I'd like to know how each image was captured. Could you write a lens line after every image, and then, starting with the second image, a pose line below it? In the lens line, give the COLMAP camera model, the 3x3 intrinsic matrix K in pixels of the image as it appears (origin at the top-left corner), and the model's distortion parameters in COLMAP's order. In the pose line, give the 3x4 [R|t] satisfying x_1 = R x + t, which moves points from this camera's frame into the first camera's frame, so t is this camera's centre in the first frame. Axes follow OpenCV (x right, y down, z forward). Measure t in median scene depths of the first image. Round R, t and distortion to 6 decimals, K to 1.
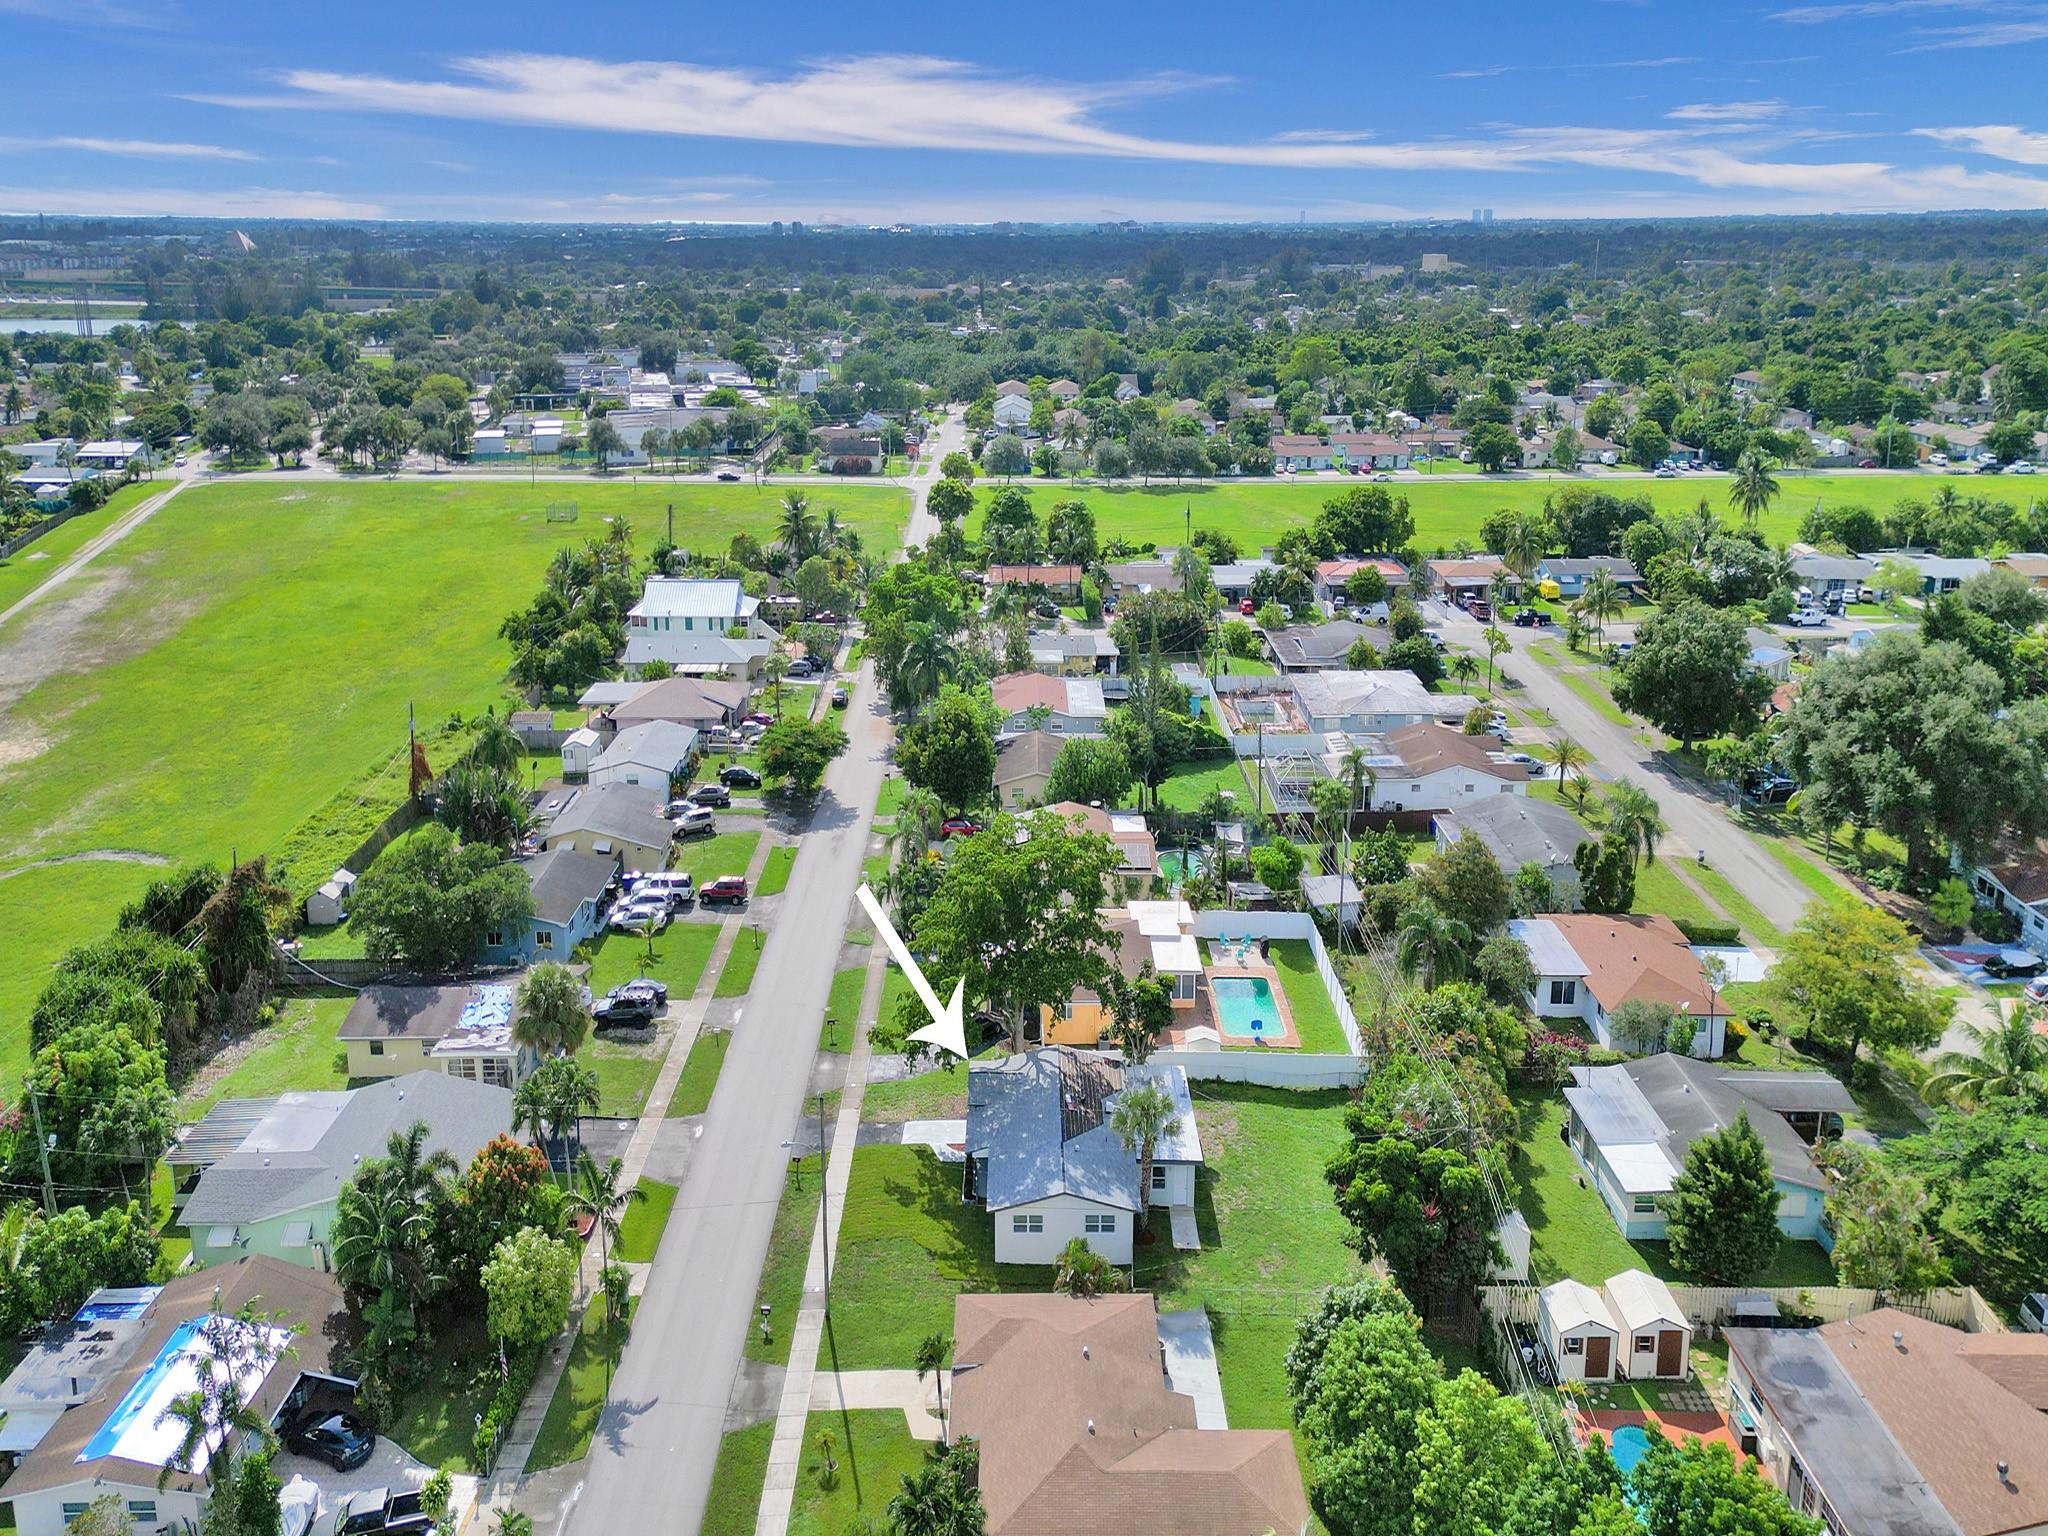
lens RADIAL K [[1503.5, 0, 1026.5], [0, 1503.5, 830.4], [0, 0, 1]] dist [0.137209, -0.001095]
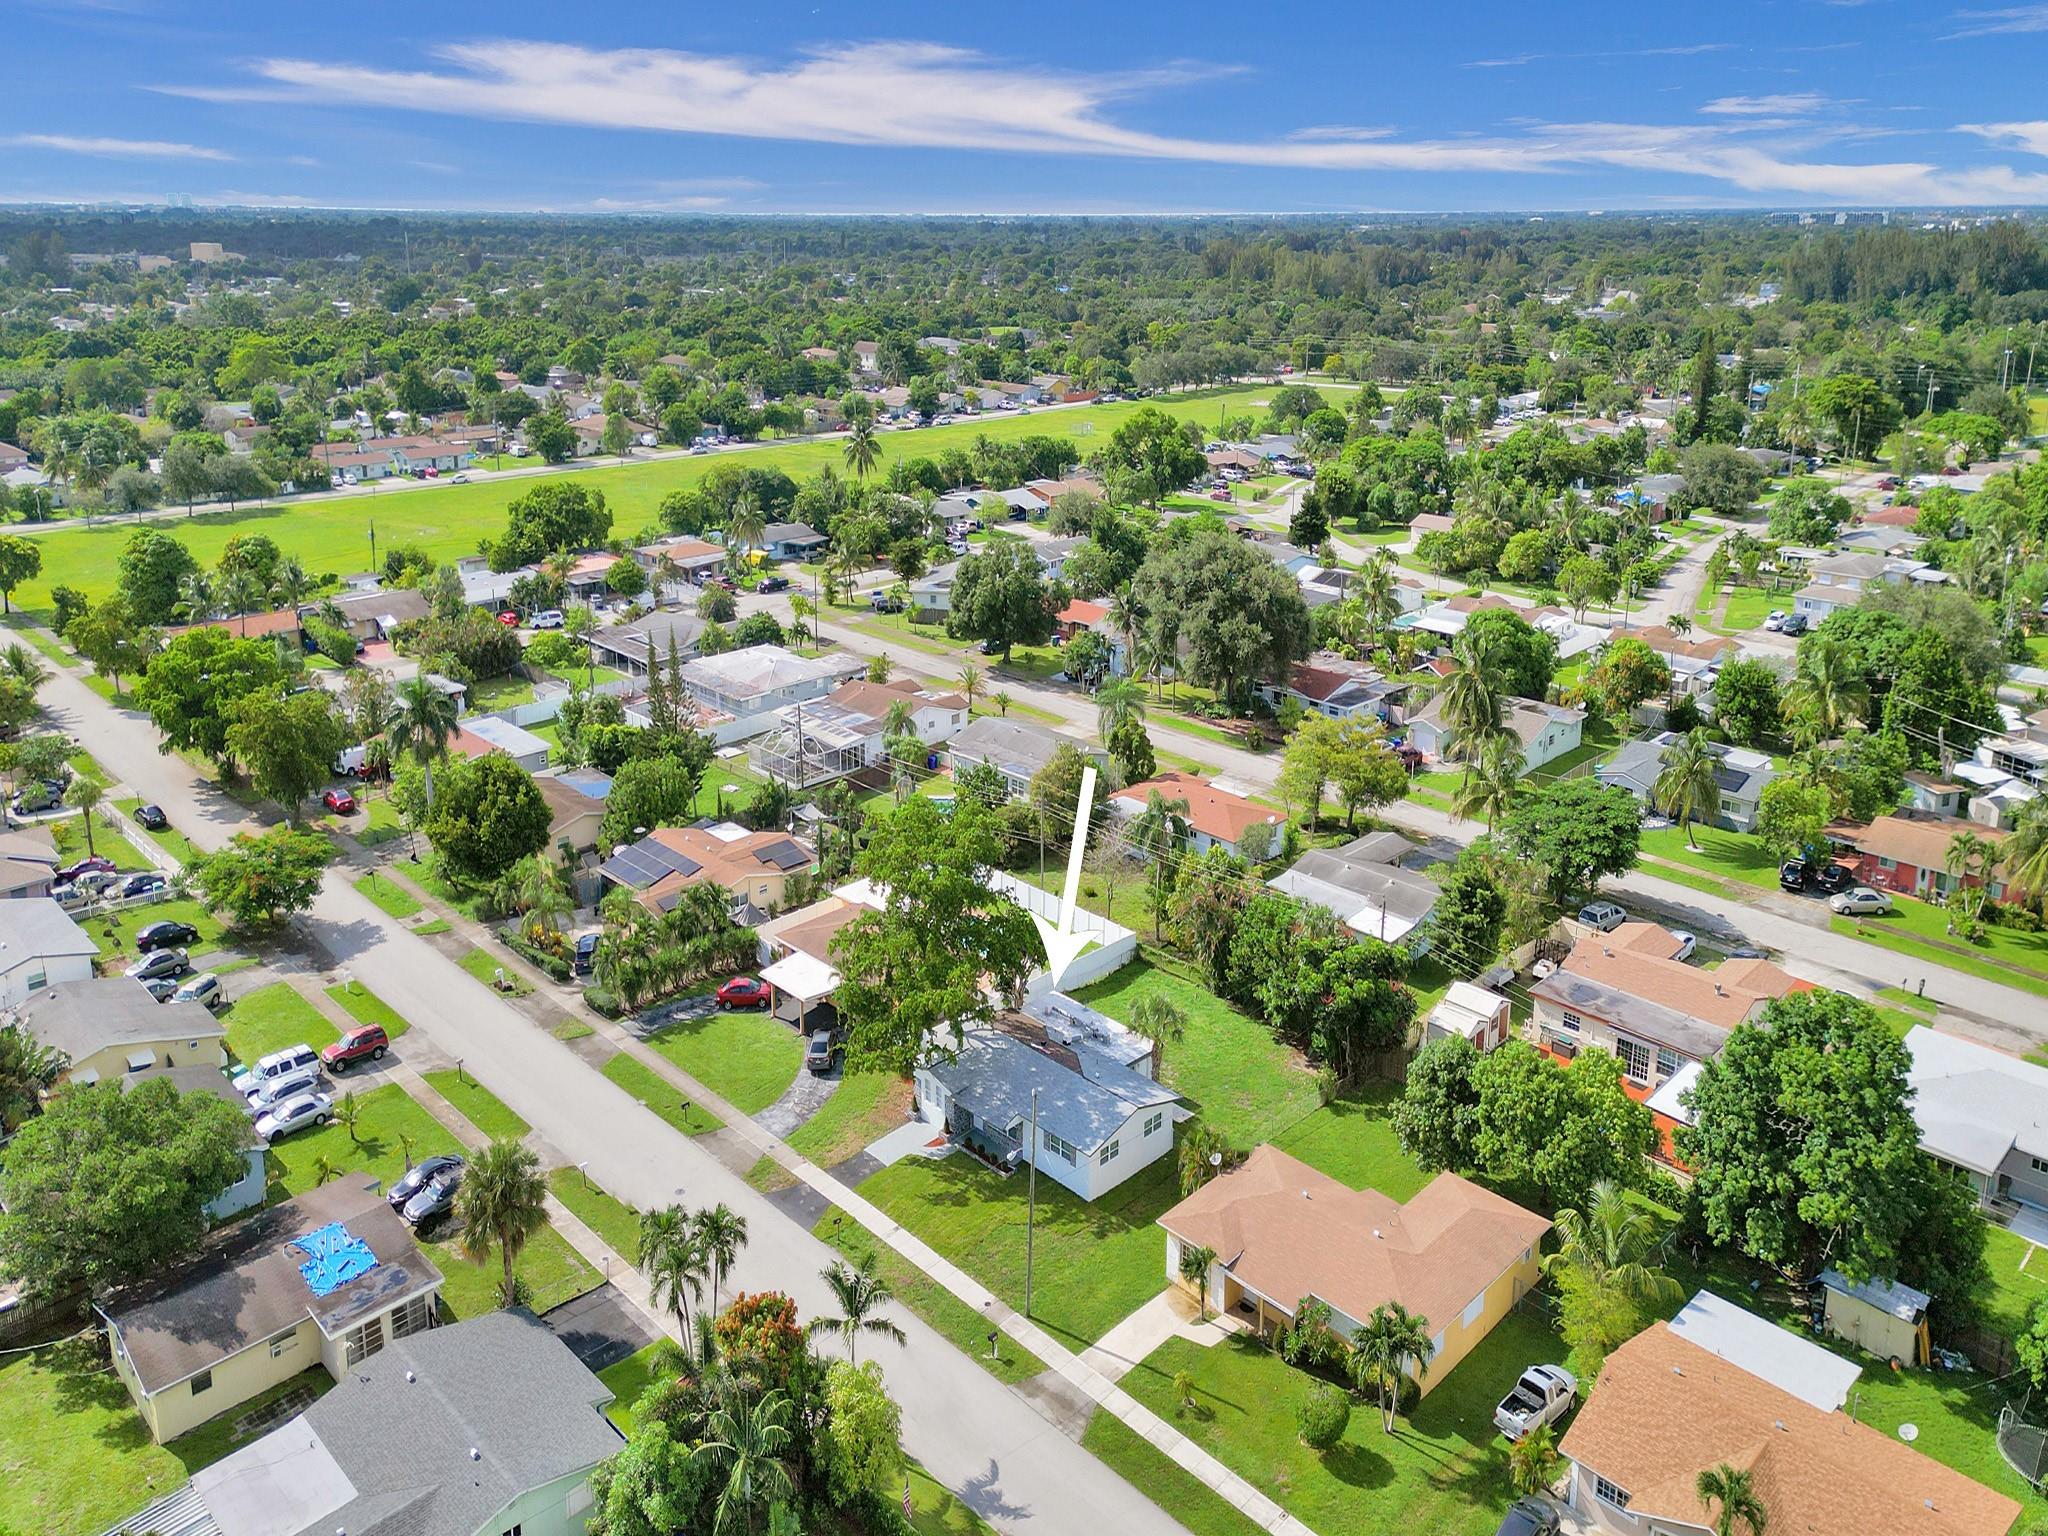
lens RADIAL K [[1503.5, 0, 1026.5], [0, 1503.5, 830.4], [0, 0, 1]] dist [0.137209, -0.001095]
pose [[0.712237, -0.280825, 0.643317, -0.422411], [0.278539, 0.954310, 0.108203, -0.057264], [-0.644310, 0.102123, 0.757916, 0.131452]]
